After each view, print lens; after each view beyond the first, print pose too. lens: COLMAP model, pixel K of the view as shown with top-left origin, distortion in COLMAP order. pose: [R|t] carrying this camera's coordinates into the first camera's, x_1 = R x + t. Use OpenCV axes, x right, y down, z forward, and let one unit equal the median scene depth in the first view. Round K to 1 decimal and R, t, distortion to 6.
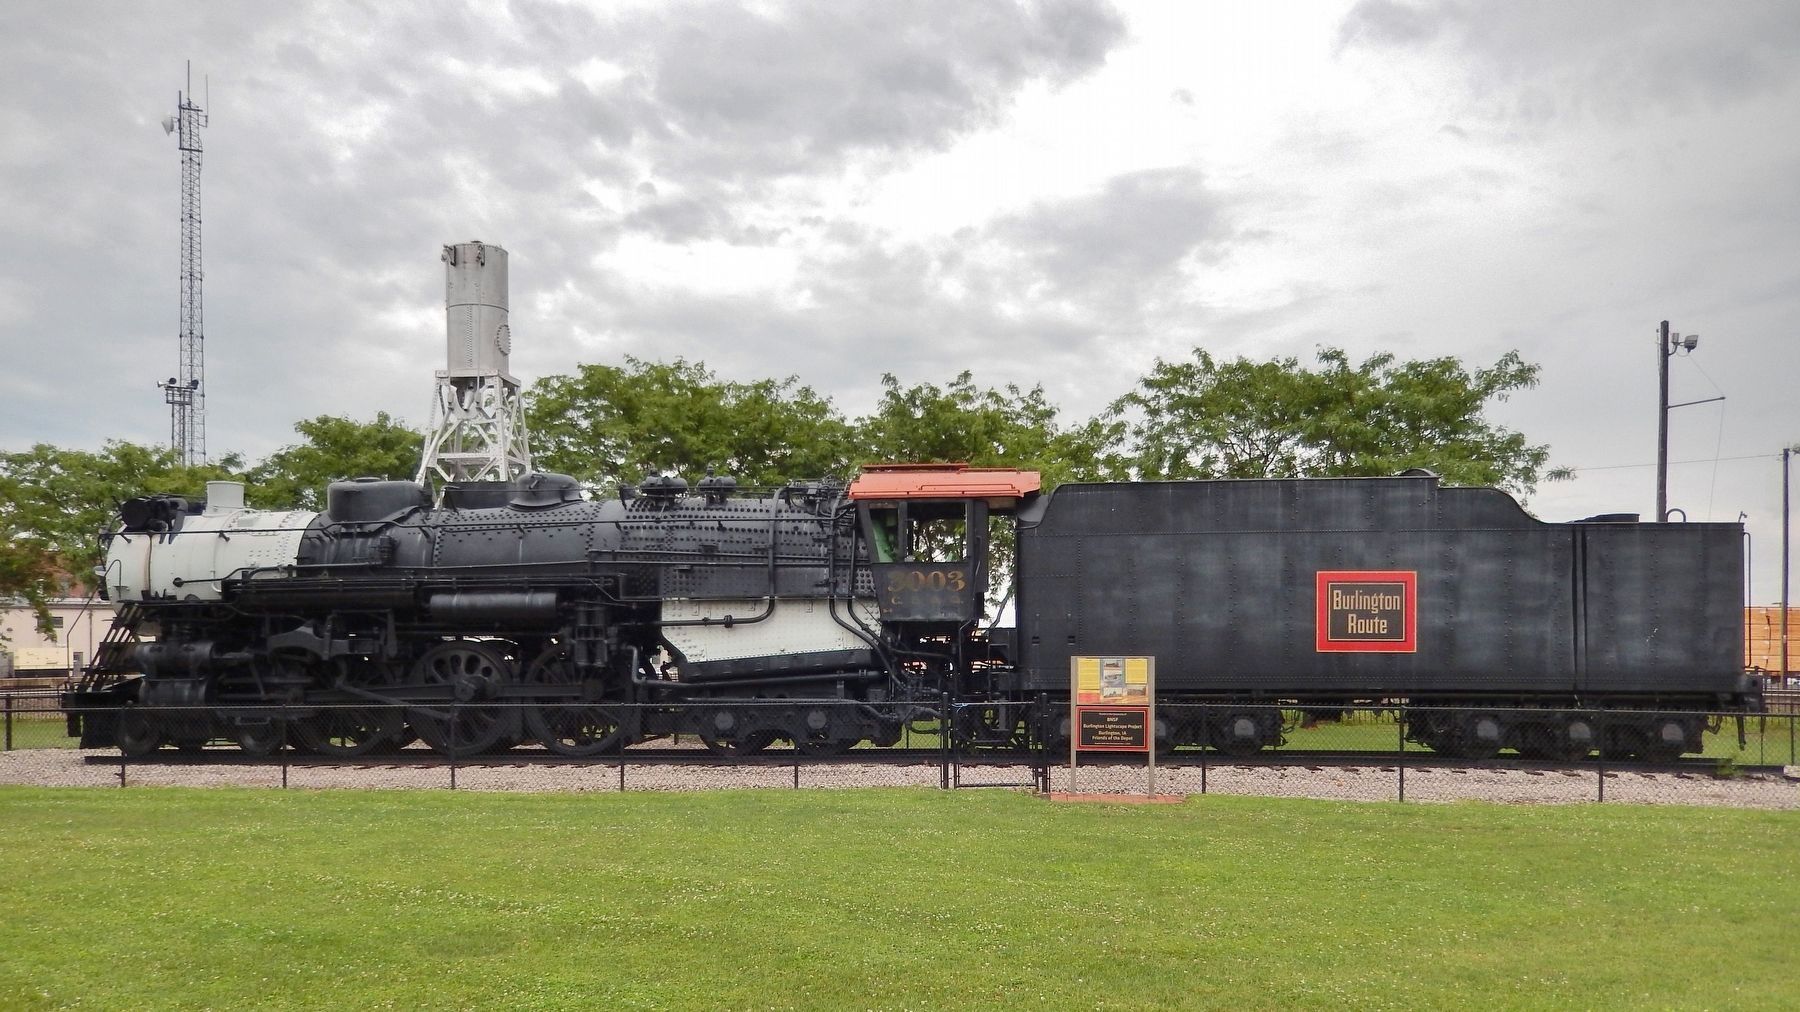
lens RADIAL K [[1380.1, 0, 900.0], [0, 1380.1, 506.0], [0, 0, 1]] dist [-0.003193, 0.001837]
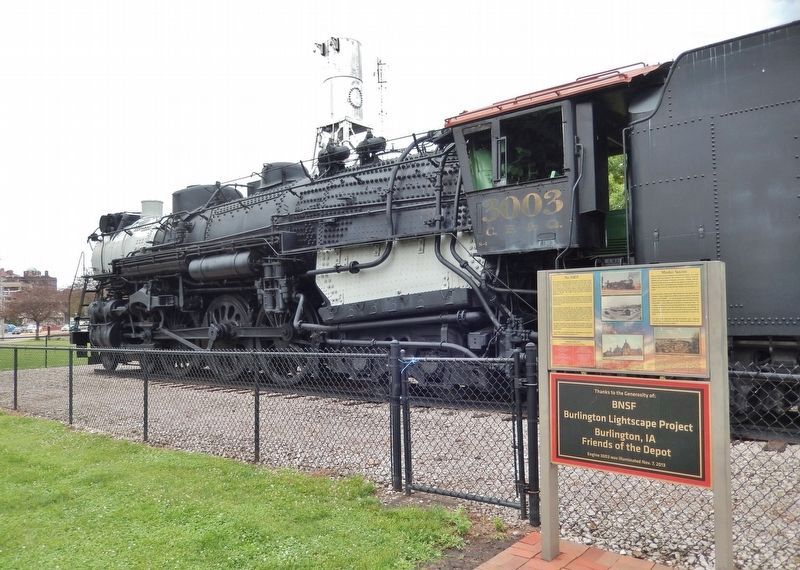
lens RADIAL K [[614.7, 0, 400.0], [0, 614.7, 285.0], [0, 0, 1]] dist [0.004500, 0.002414]
pose [[0.825533, -0.038059, -0.563069, 0.165655], [0.071578, 0.996727, 0.037571, 0.081948], [0.559796, -0.071319, 0.825556, 0.634318]]
